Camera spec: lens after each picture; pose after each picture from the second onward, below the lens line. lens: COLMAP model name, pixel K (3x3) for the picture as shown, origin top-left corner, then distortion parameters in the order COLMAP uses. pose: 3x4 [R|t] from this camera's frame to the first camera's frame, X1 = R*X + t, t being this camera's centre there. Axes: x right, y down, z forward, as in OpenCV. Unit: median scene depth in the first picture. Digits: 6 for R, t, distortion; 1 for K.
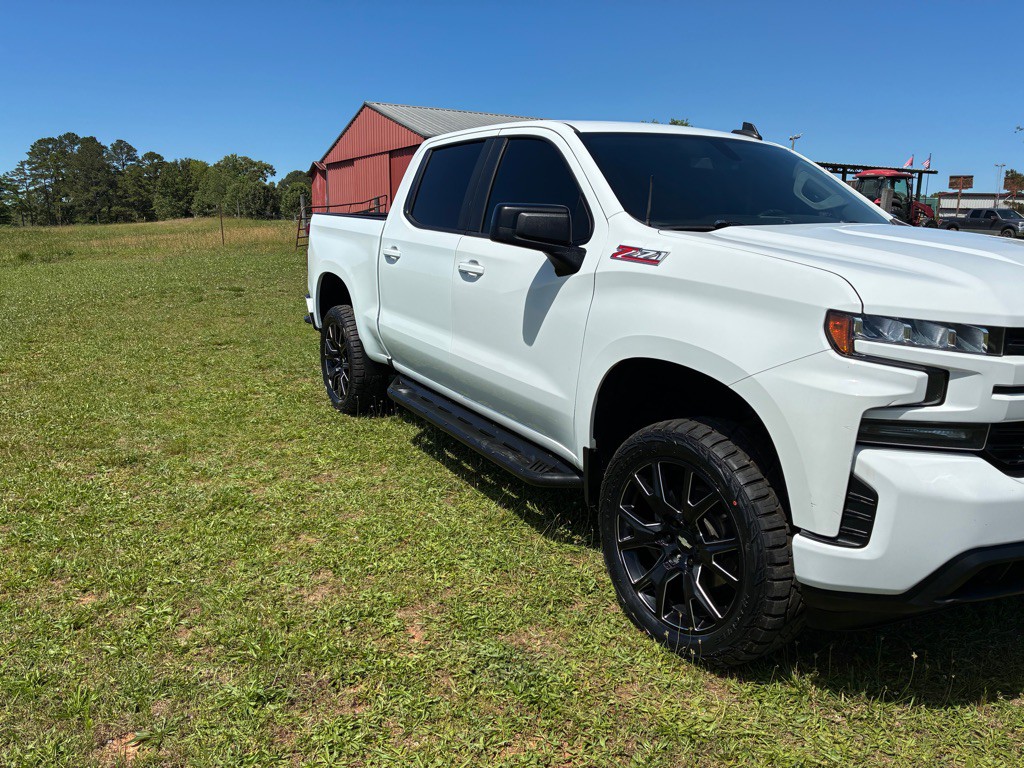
lens RADIAL K [[771.1, 0, 510.3], [0, 771.1, 379.3], [0, 0, 1]] dist [0.054021, -0.063256]
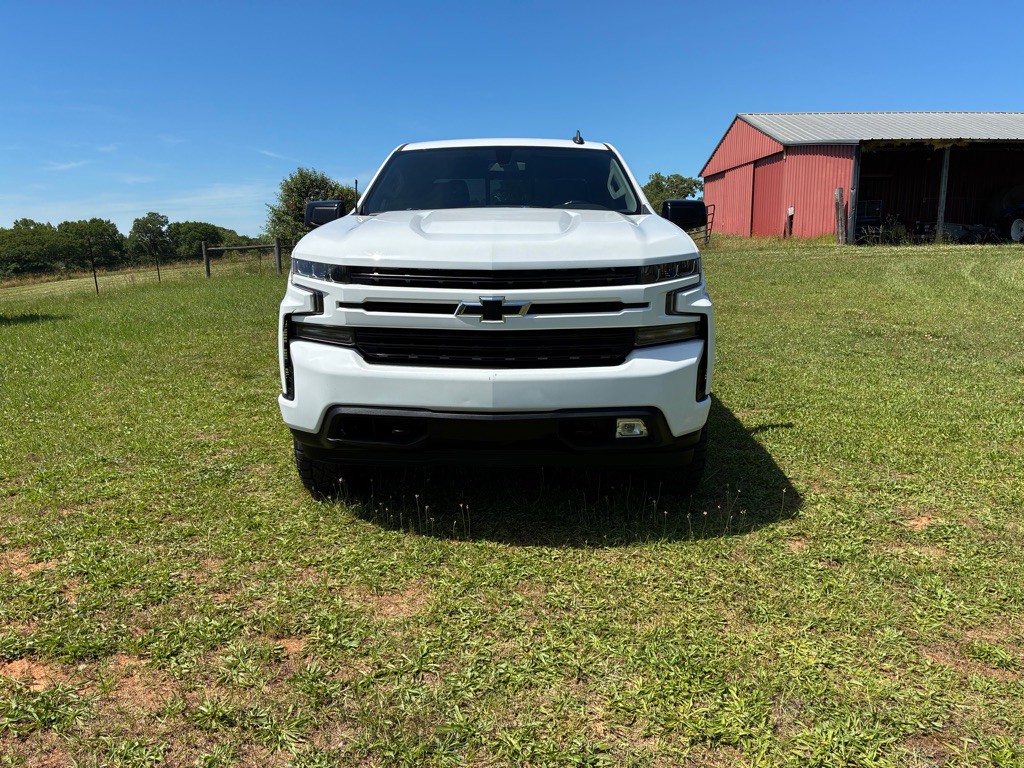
lens RADIAL K [[771.1, 0, 509.5], [0, 771.1, 381.6], [0, 0, 1]] dist [0.054021, -0.063256]
pose [[0.853607, 0.084737, -0.513979, 0.113877], [-0.092451, 0.995661, 0.010609, 0.007898], [0.512648, 0.038462, 0.857737, -0.011537]]
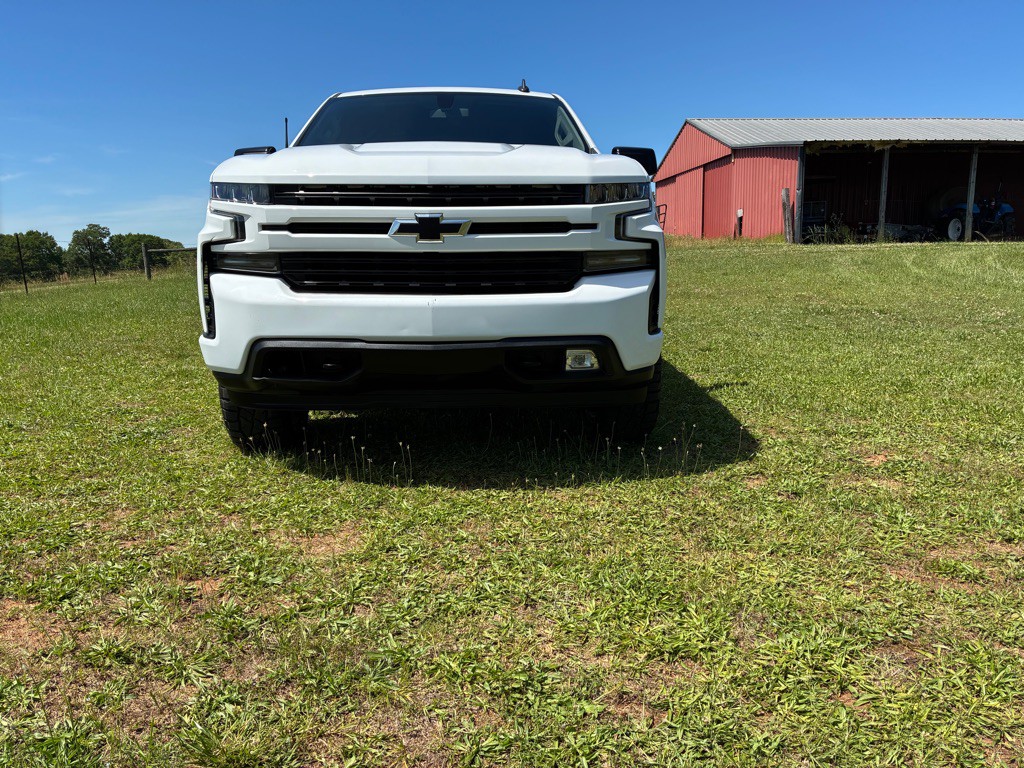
lens RADIAL K [[771.1, 0, 522.1], [0, 771.1, 386.1], [0, 0, 1]] dist [0.054021, -0.063256]
pose [[0.888697, 0.063042, -0.454140, 0.113002], [-0.073522, 0.997279, -0.005436, 0.018376], [0.452562, 0.038220, 0.890914, -0.004258]]
